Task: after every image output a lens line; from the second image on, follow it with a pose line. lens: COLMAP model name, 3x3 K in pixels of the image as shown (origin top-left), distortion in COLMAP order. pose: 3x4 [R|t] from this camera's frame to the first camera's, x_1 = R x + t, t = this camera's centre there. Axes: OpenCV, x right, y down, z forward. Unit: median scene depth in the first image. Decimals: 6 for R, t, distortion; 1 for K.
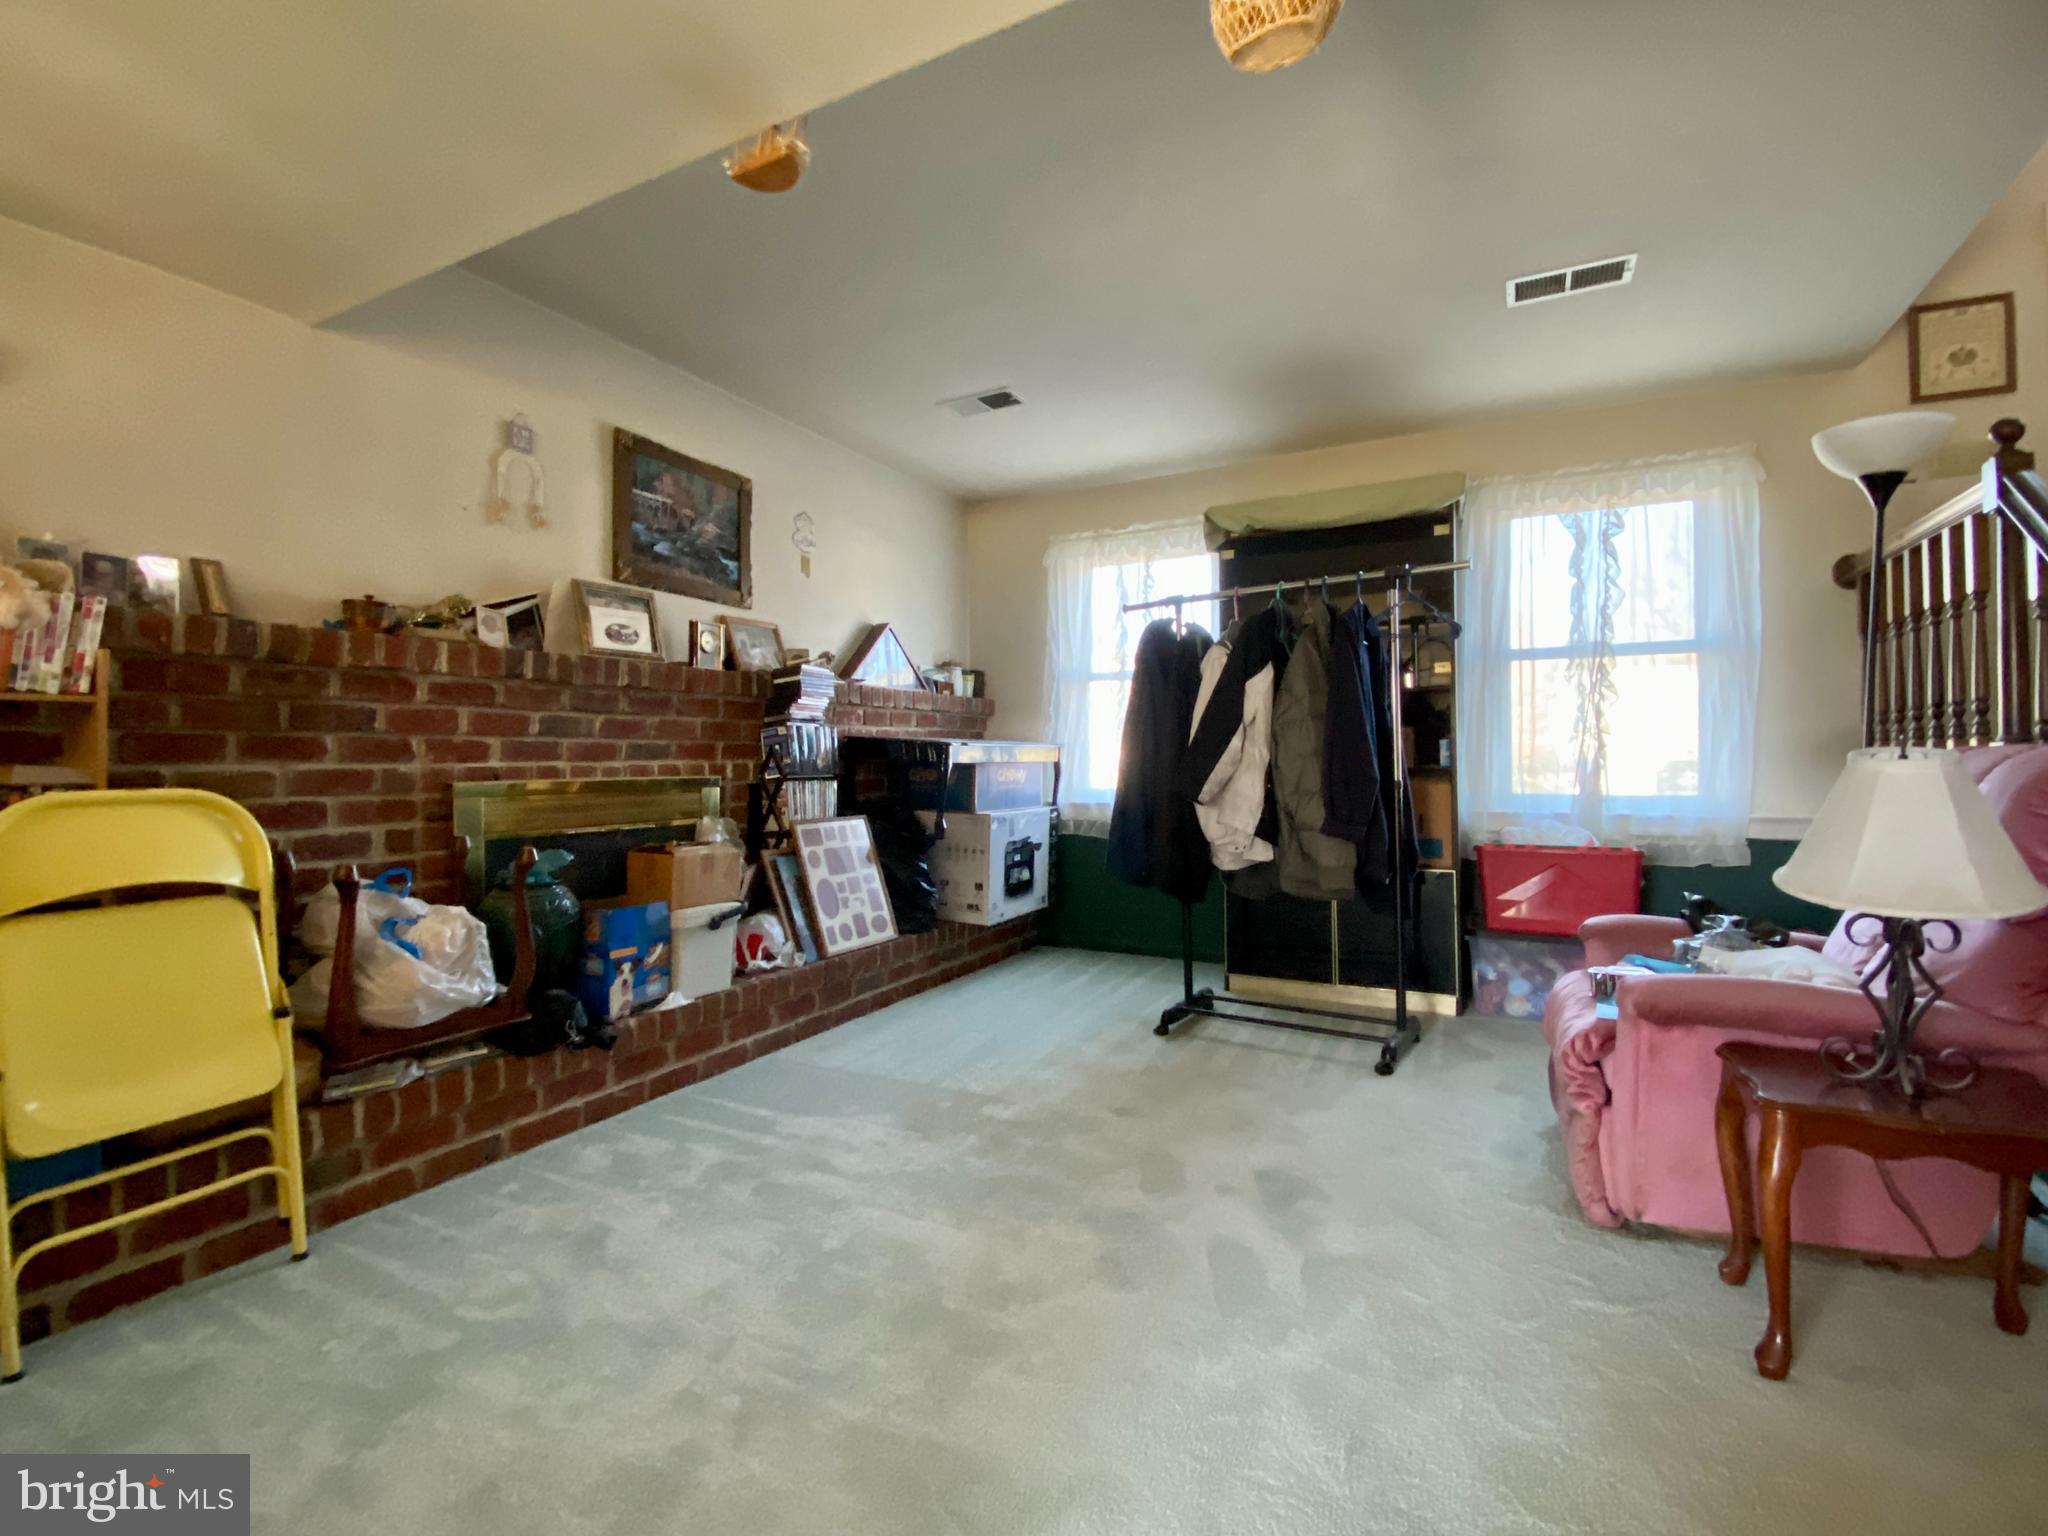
lens RADIAL K [[896.4, 0, 1020.3], [0, 896.4, 761.9], [0, 0, 1]] dist [-0.007338, -0.009016]
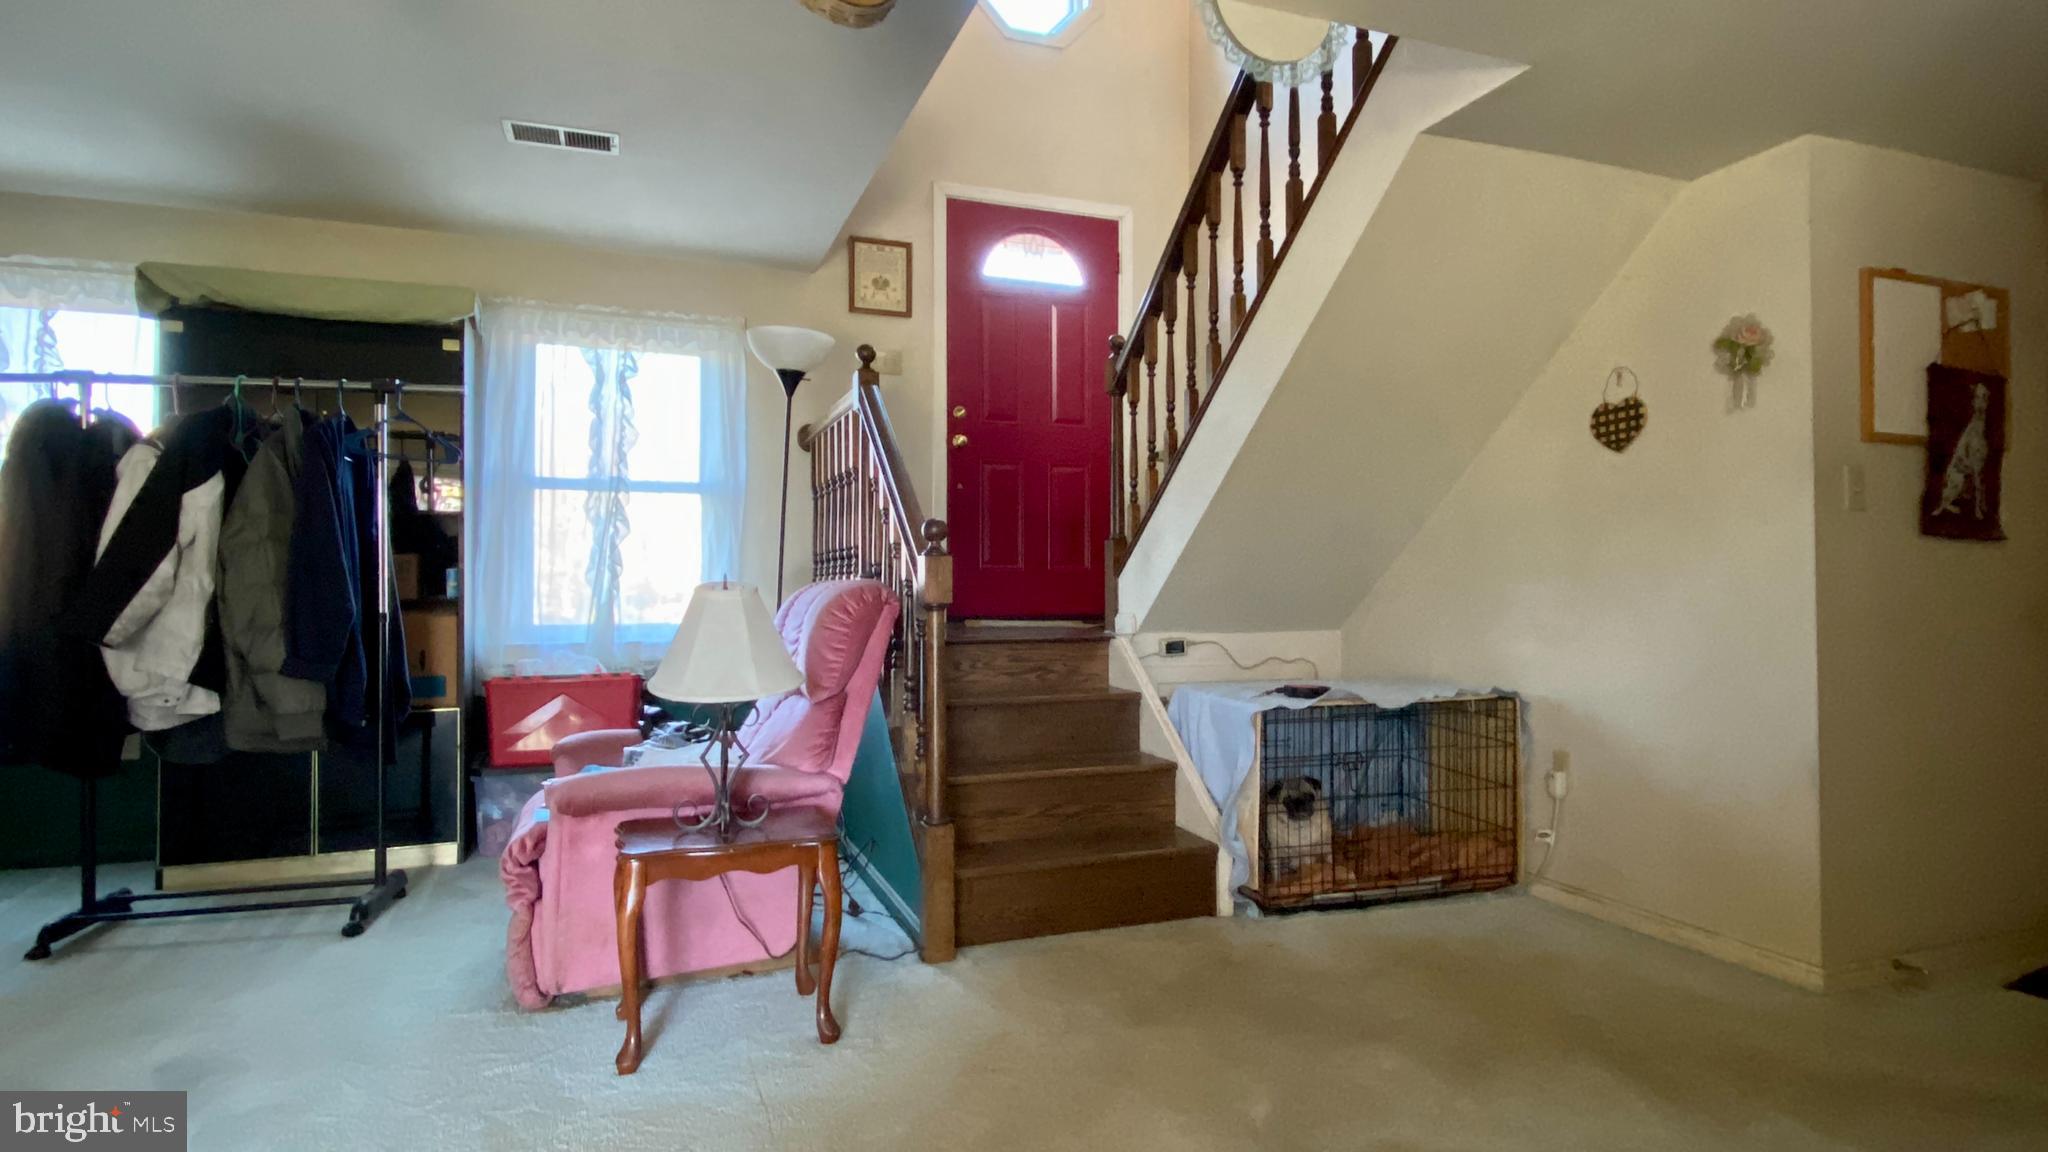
lens RADIAL K [[1077.9, 0, 1064.0], [0, 1077.9, 566.9], [0, 0, 1]] dist [0.003659, -0.016388]
pose [[0.639563, 0.018894, 0.768507, 0.020355], [0.000243, 0.999693, -0.024779, 0.001308], [-0.768739, 0.016035, 0.639362, -0.239700]]
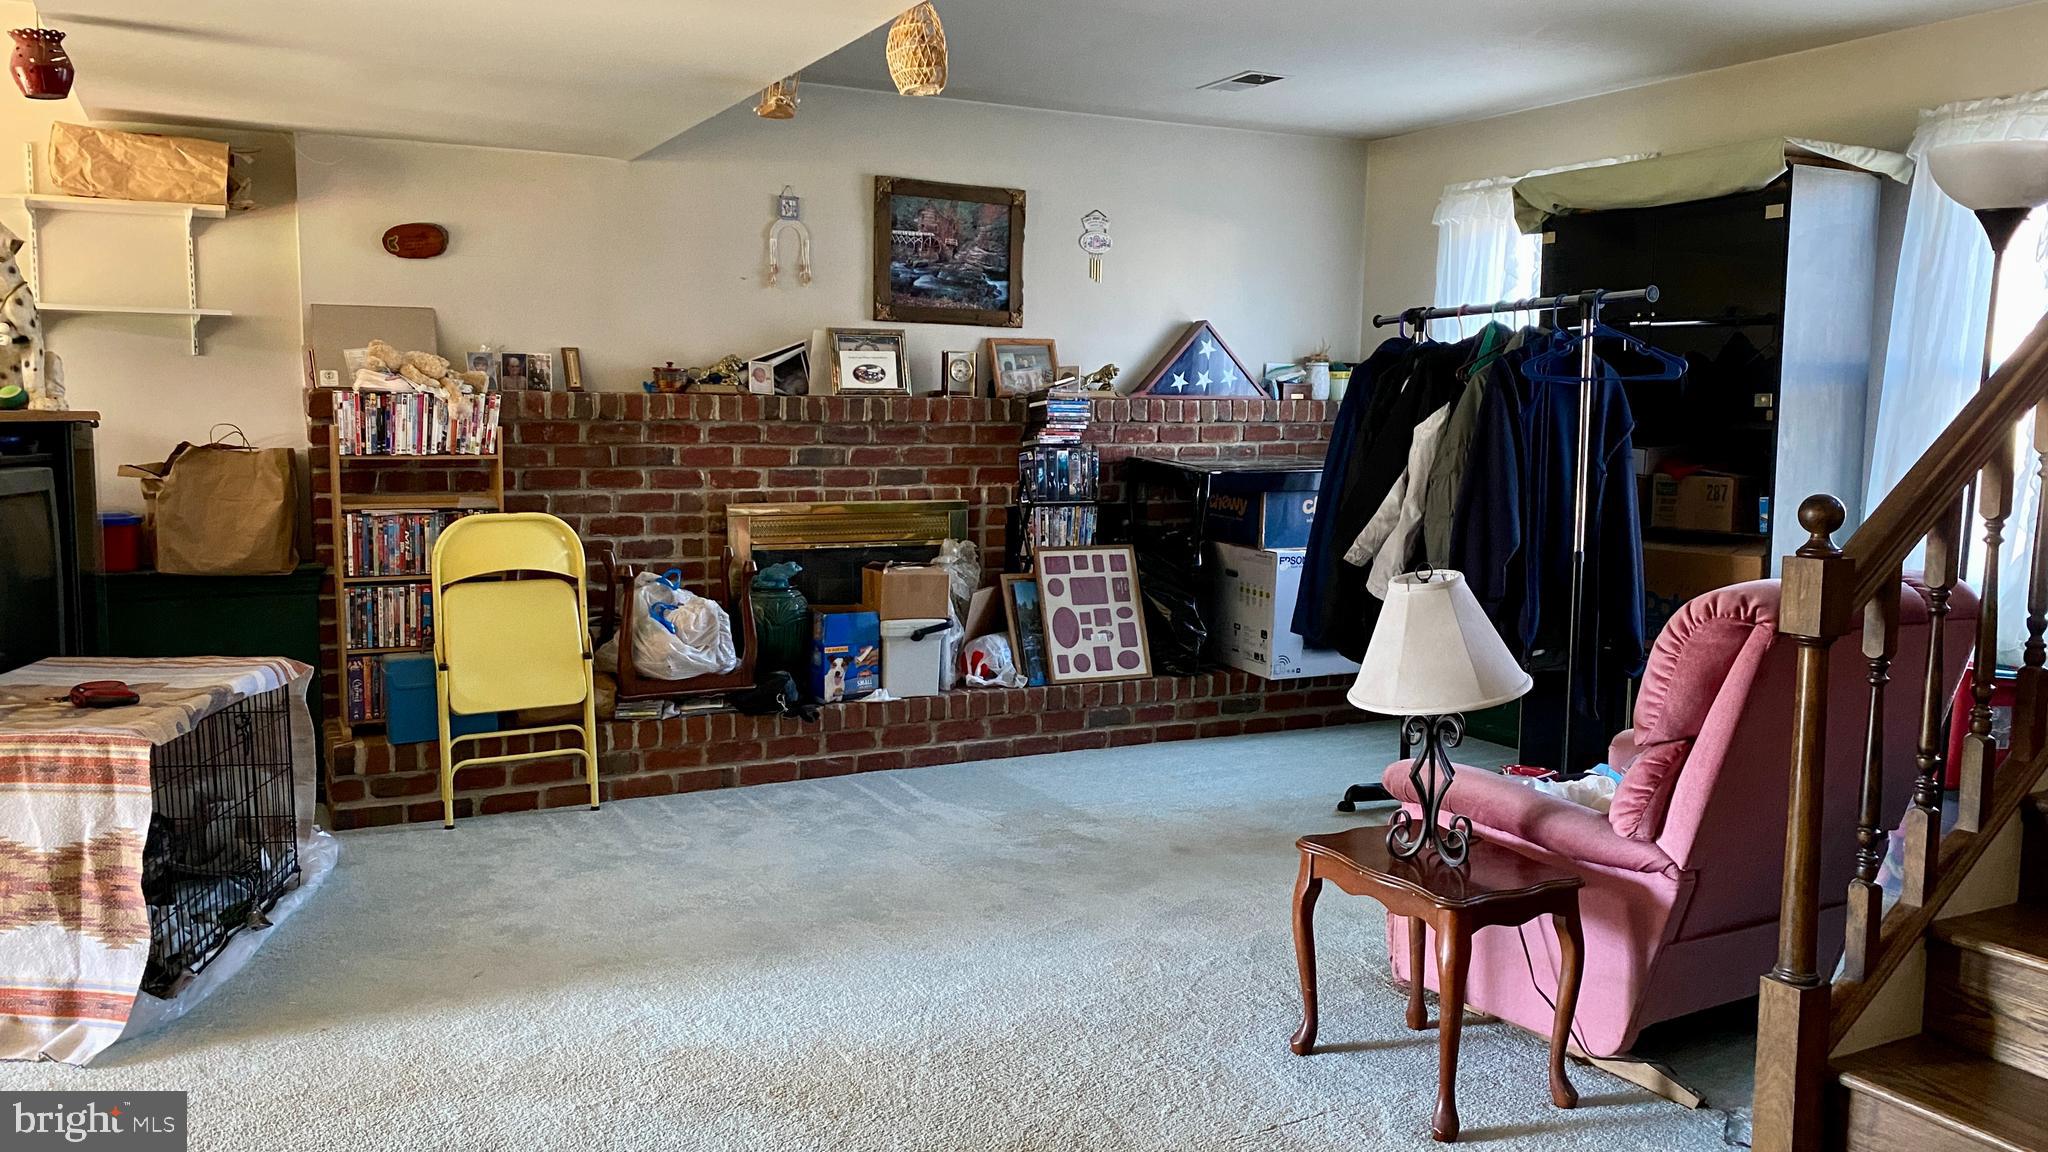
lens RADIAL K [[1497.6, 0, 1014.5], [0, 1497.6, 584.7], [0, 0, 1]] dist [0.059644, -0.030466]
pose [[0.816783, 0.082329, -0.571040, 0.817655], [-0.016952, 0.992764, 0.118883, -0.108927], [0.576696, -0.087422, 0.812268, -0.455043]]
